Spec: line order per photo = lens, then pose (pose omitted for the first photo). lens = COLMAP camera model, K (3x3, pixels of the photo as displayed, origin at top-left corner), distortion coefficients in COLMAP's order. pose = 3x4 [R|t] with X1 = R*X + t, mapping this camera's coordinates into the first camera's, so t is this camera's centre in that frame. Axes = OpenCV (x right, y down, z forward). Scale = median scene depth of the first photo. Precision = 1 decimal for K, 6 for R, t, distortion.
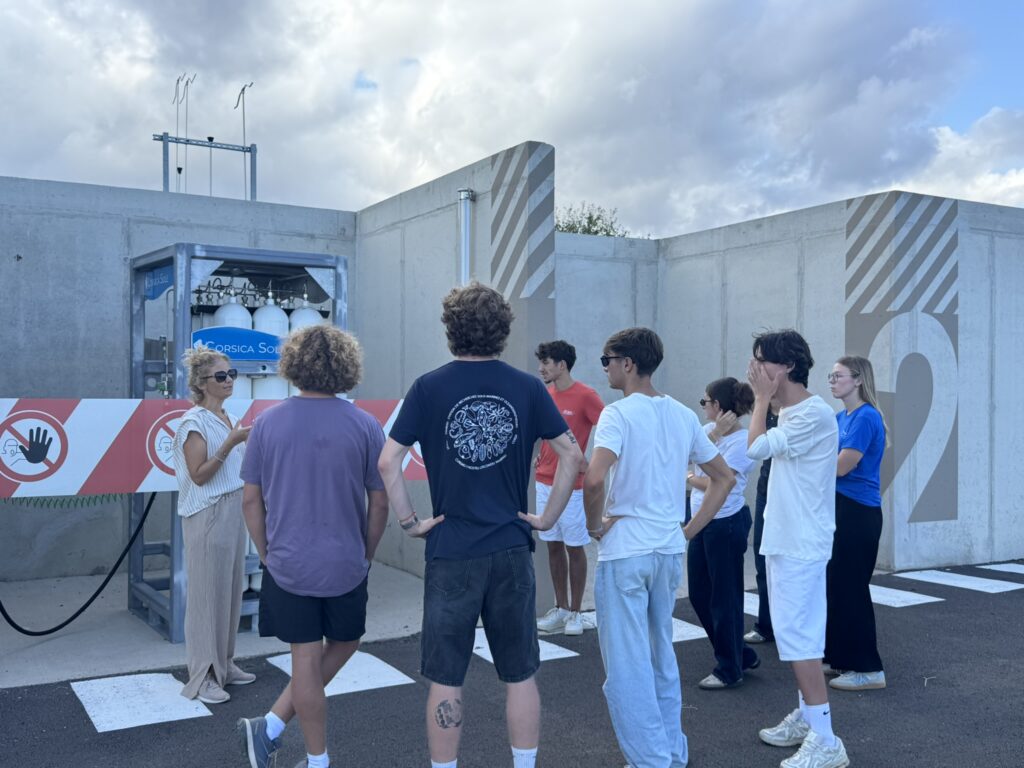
lens RADIAL K [[1079.5, 0, 513.7], [0, 1079.5, 387.4], [0, 0, 1]] dist [0.012997, 0.000000]
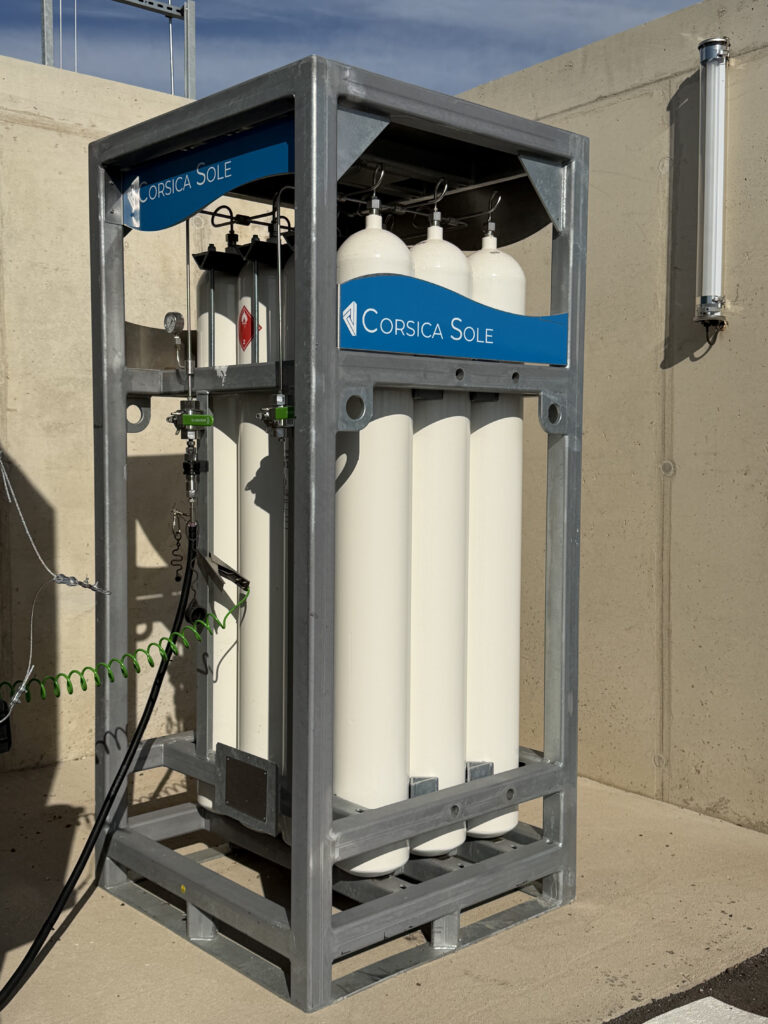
lens RADIAL K [[1138.0, 0, 382.0], [0, 1138.0, 509.0], [0, 0, 1]] dist [0.001108, 0.000000]
pose [[0.987447, -0.019688, 0.156716, -0.311310], [0.010402, 0.998153, 0.059855, 0.008564], [-0.157605, -0.057473, 0.985828, 0.492168]]
